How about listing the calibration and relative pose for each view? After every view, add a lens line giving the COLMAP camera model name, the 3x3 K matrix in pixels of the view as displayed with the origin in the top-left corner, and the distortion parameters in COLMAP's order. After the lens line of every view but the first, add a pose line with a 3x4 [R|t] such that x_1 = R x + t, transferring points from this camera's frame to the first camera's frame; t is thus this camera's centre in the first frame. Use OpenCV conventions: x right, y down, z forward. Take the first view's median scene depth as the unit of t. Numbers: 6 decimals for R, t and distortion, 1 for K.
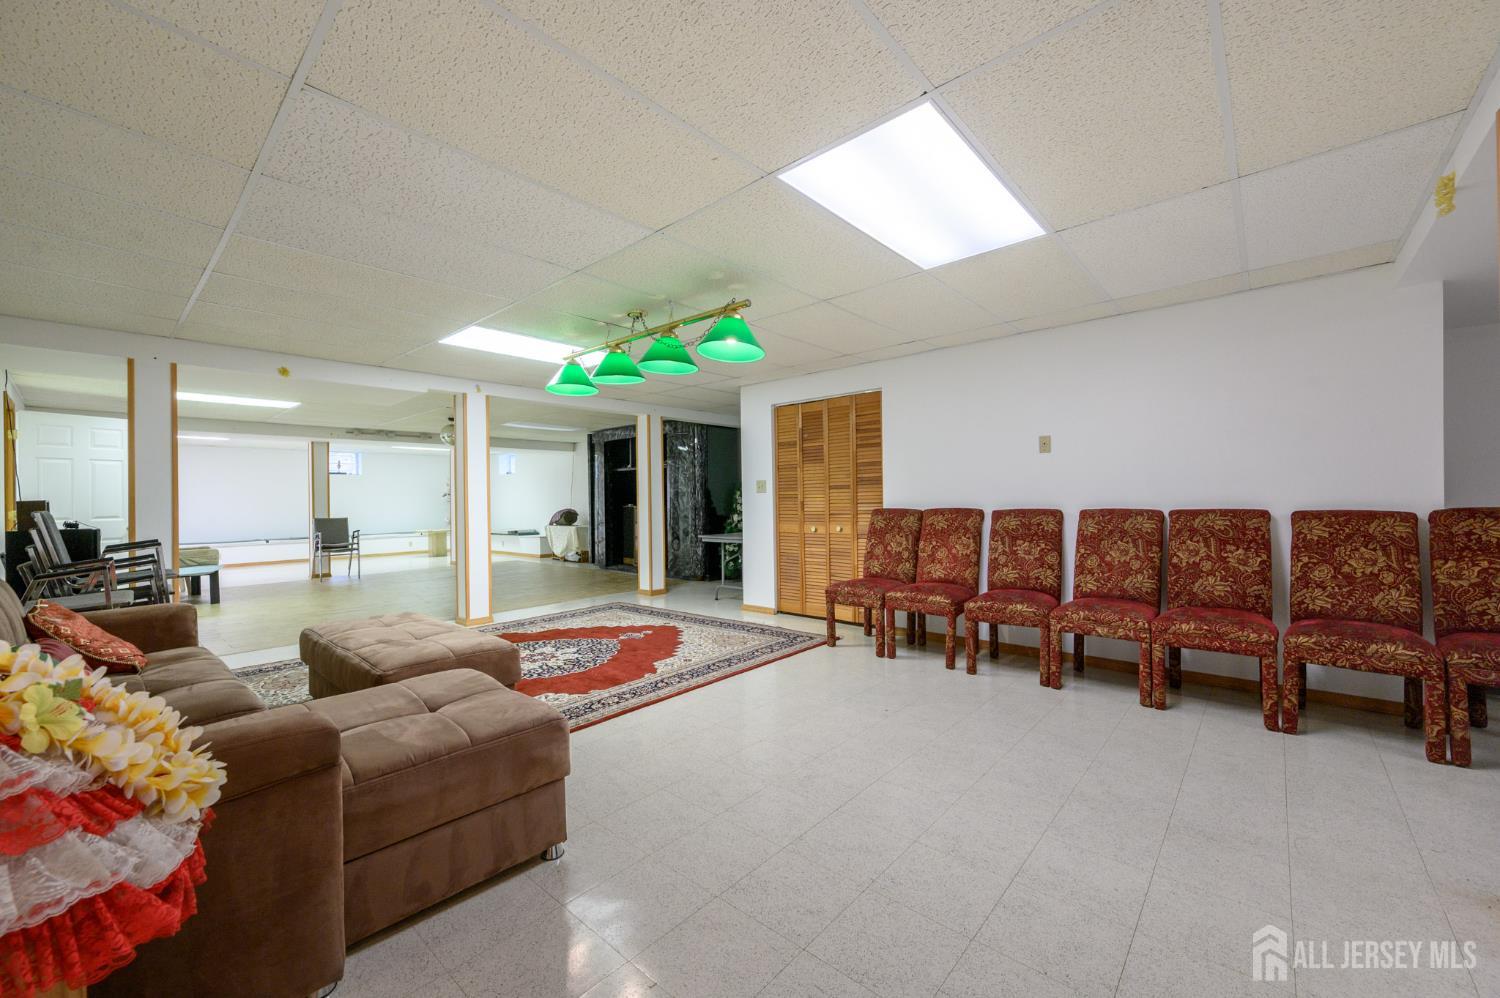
lens RADIAL K [[589.0, 0, 745.9], [0, 589.0, 500.2], [0, 0, 1]] dist [-0.000350, -0.000090]
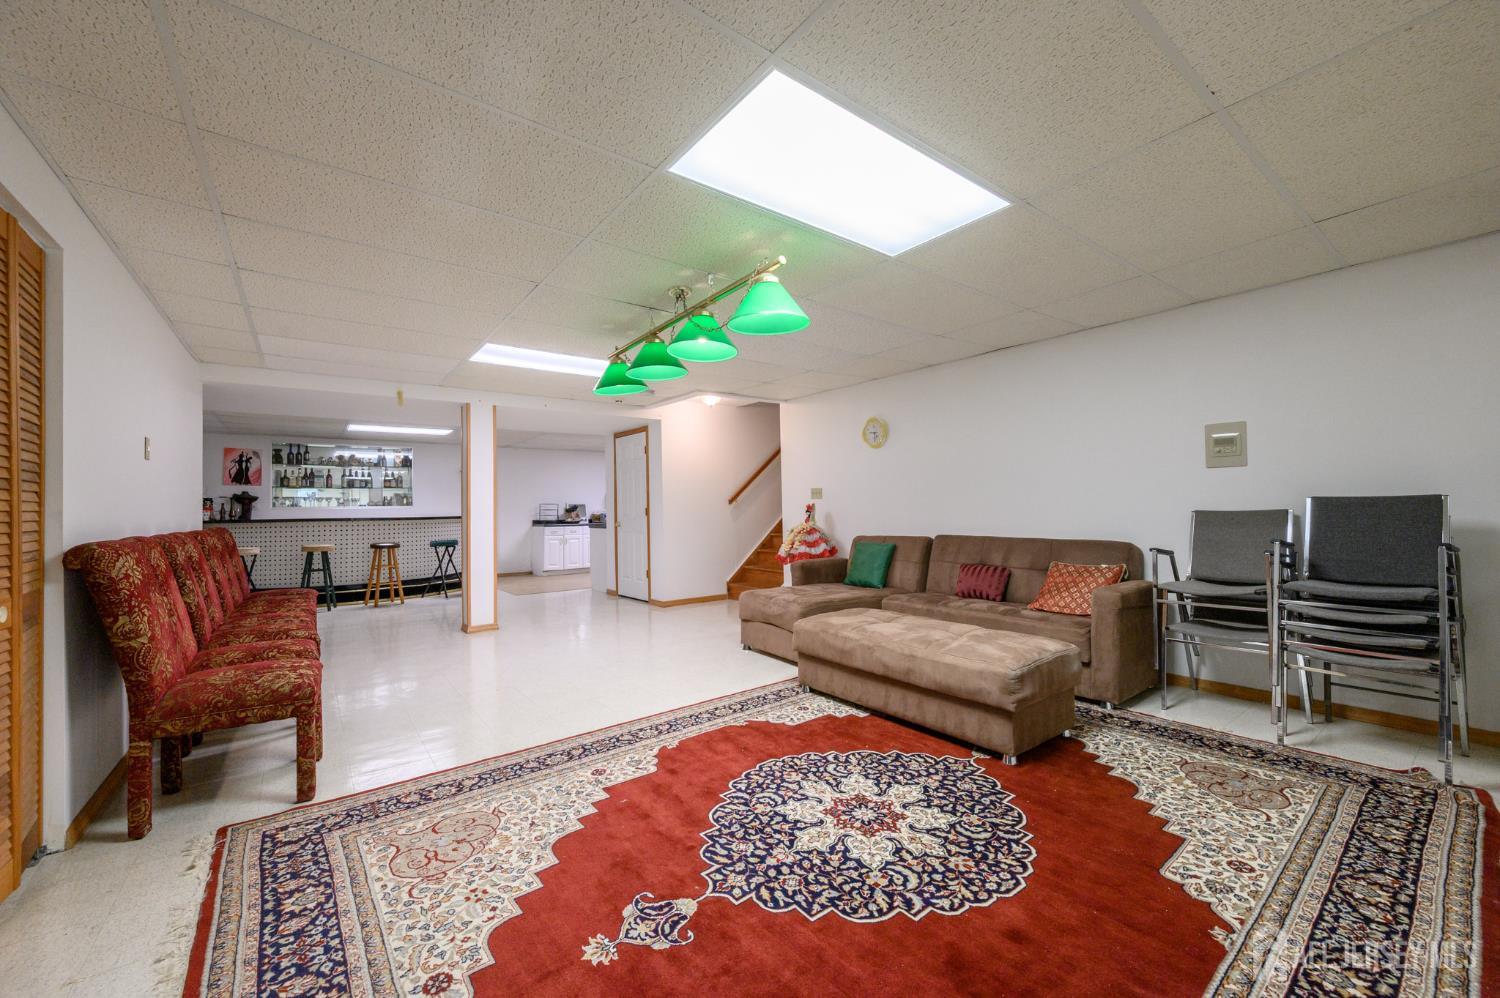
lens RADIAL K [[589.0, 0, 754.7], [0, 589.0, 503.0], [0, 0, 1]] dist [-0.000350, -0.000090]
pose [[-0.983962, 0.031602, 0.175556, -0.425461], [0.030276, 0.999489, -0.010225, 0.006130], [-0.175789, -0.004746, -0.984416, 1.793528]]
